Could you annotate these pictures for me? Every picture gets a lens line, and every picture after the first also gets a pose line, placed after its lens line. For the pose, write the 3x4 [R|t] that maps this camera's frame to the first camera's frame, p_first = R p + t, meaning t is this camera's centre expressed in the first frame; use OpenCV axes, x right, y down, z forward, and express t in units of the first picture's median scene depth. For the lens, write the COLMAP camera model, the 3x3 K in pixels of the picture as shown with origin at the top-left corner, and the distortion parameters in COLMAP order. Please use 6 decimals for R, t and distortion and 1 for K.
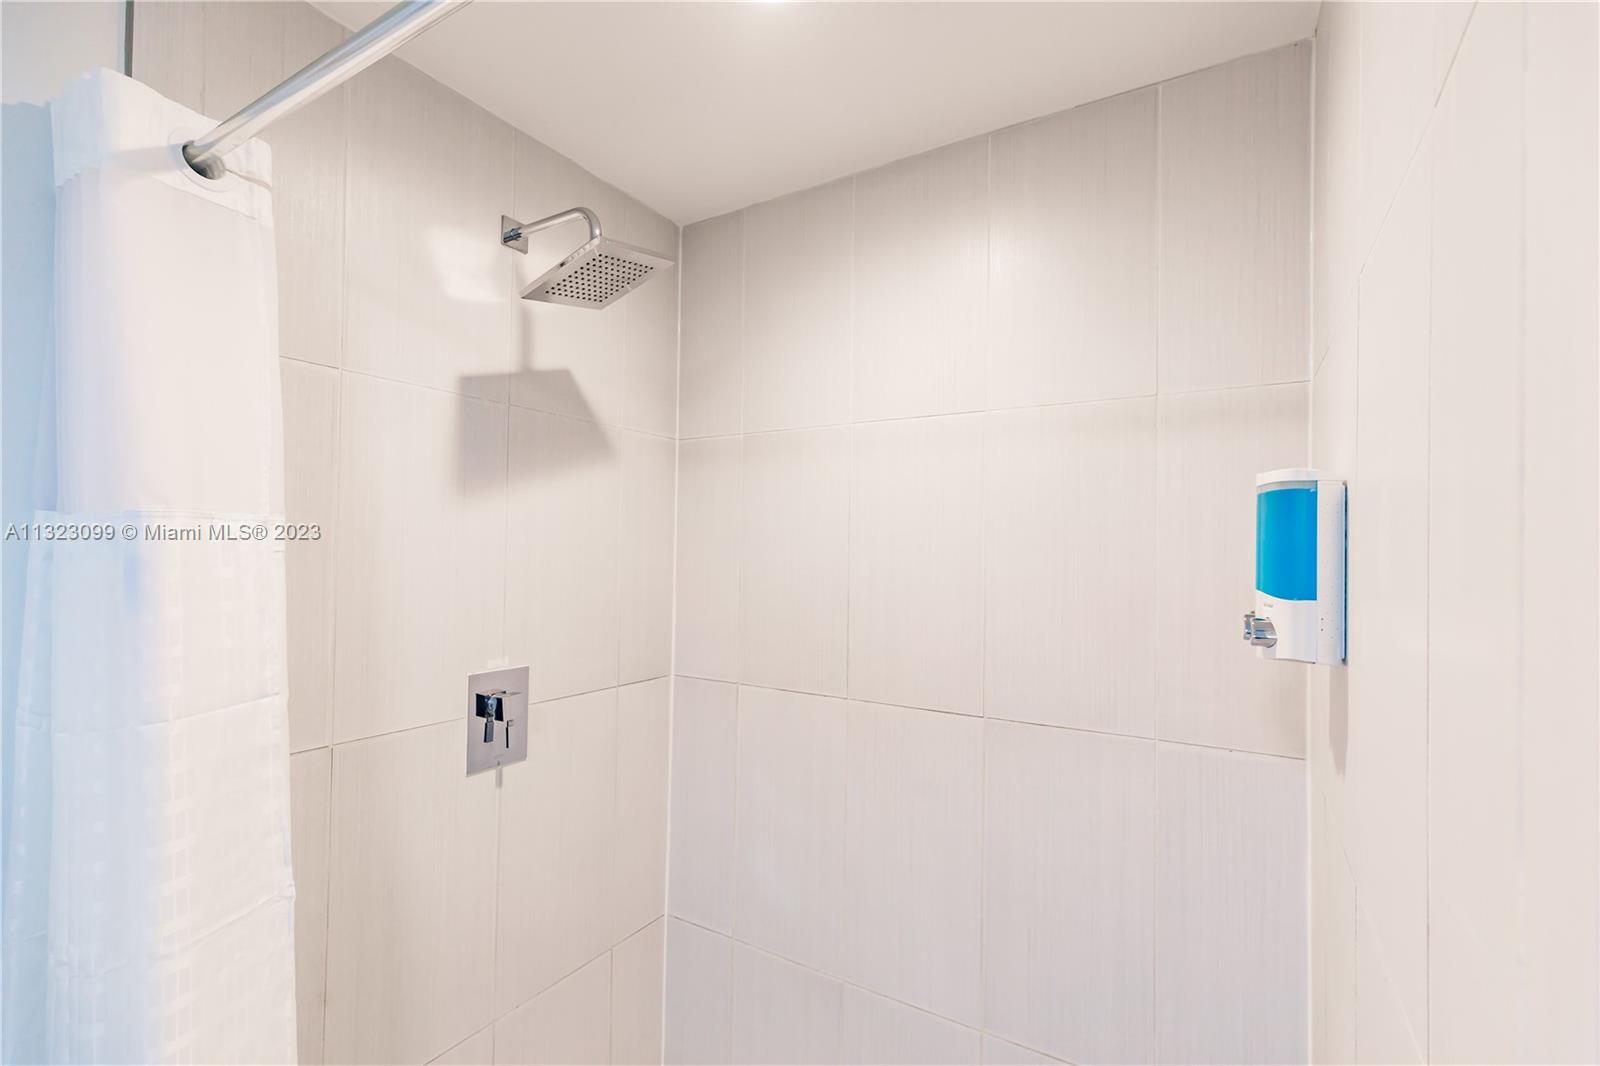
lens RADIAL K [[703.9, 0, 805.8], [0, 703.9, 535.2], [0, 0, 1]] dist [0.004530, 0.001491]
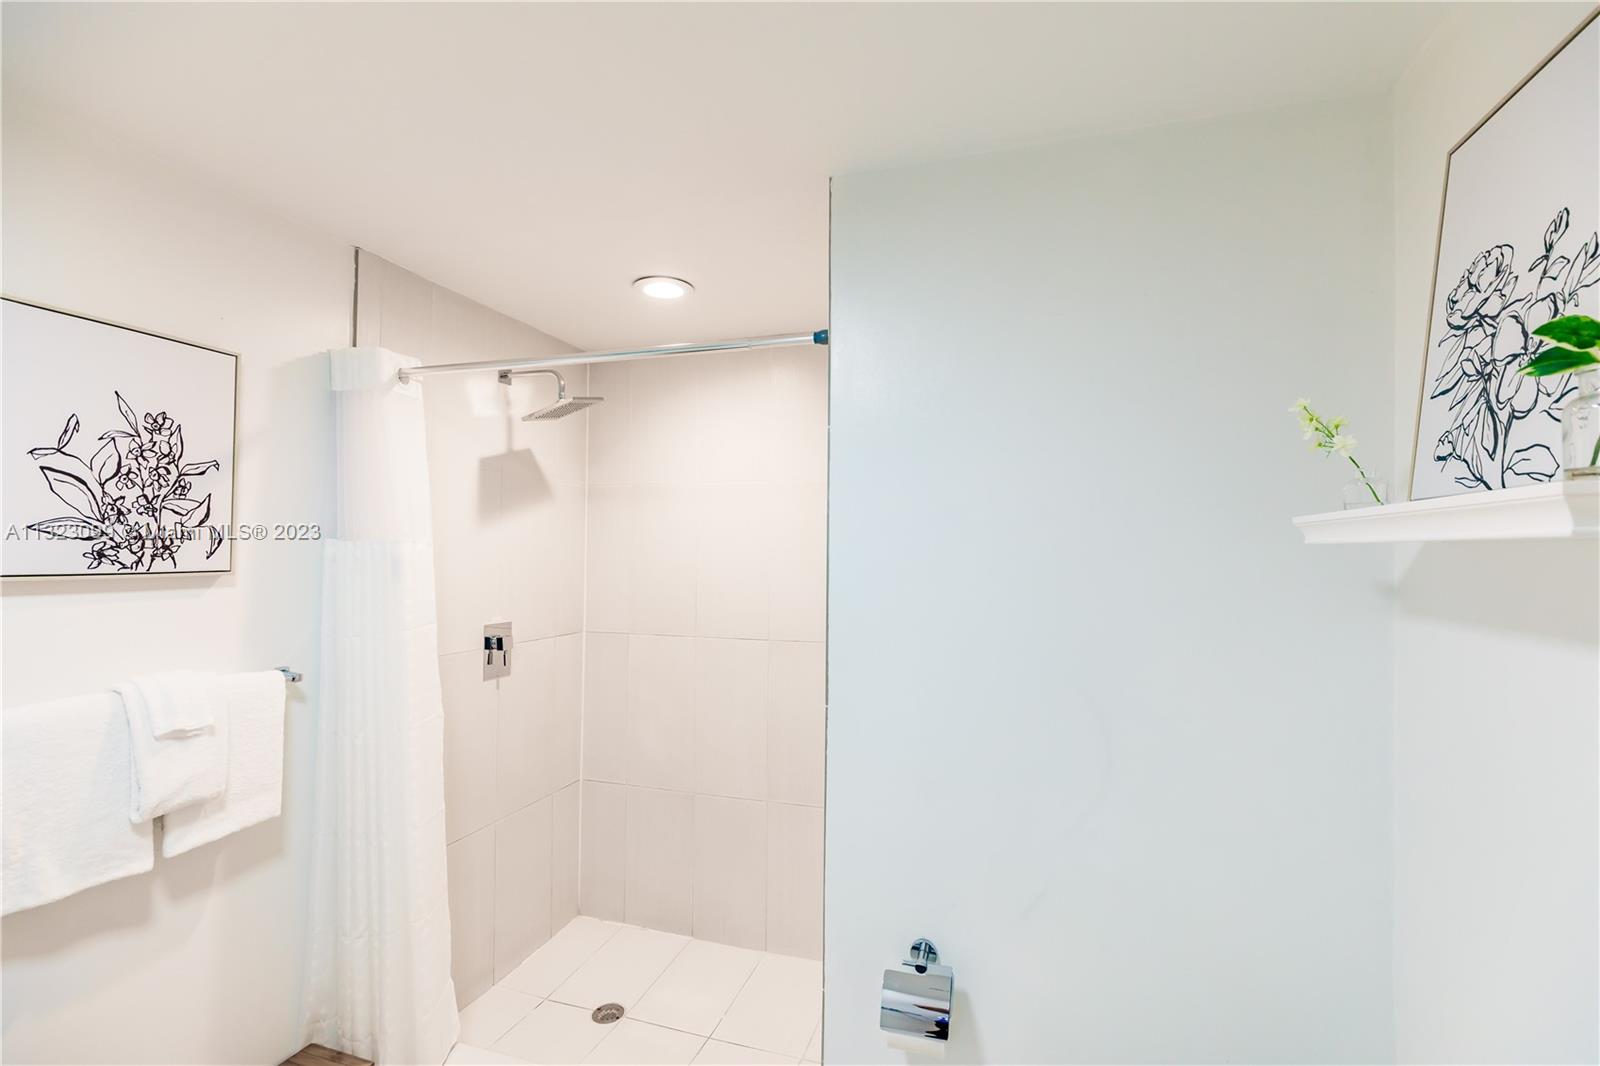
lens RADIAL K [[703.9, 0, 804.5], [0, 703.9, 540.6], [0, 0, 1]] dist [0.004530, 0.001491]
pose [[0.971171, -0.003610, 0.238358, -0.107666], [0.002044, 0.999975, 0.006817, -0.025146], [-0.238377, -0.006133, 0.971153, -0.886852]]
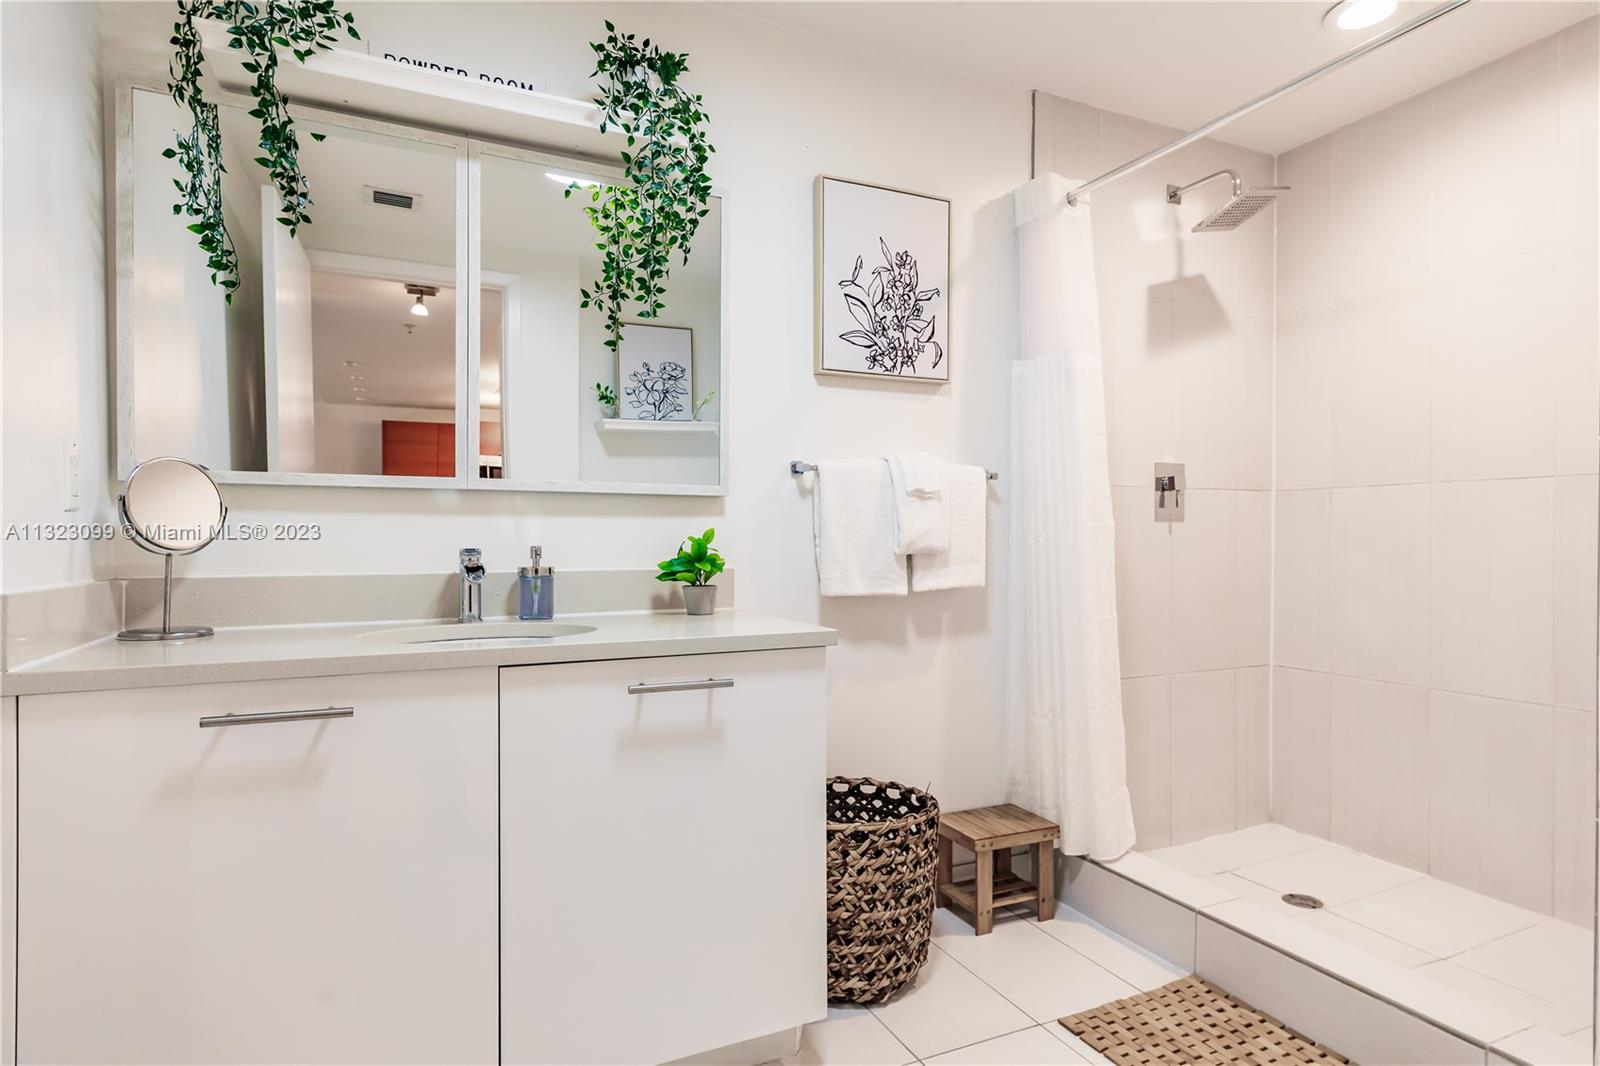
lens RADIAL K [[856.5, 0, 819.6], [0, 856.5, 533.3], [0, 0, 1]] dist [0.005123, 0.002024]
pose [[0.838612, -0.012287, -0.544591, -0.029751], [0.025622, 0.999529, 0.016903, 0.299412], [0.544127, -0.028128, 0.838531, -1.126680]]
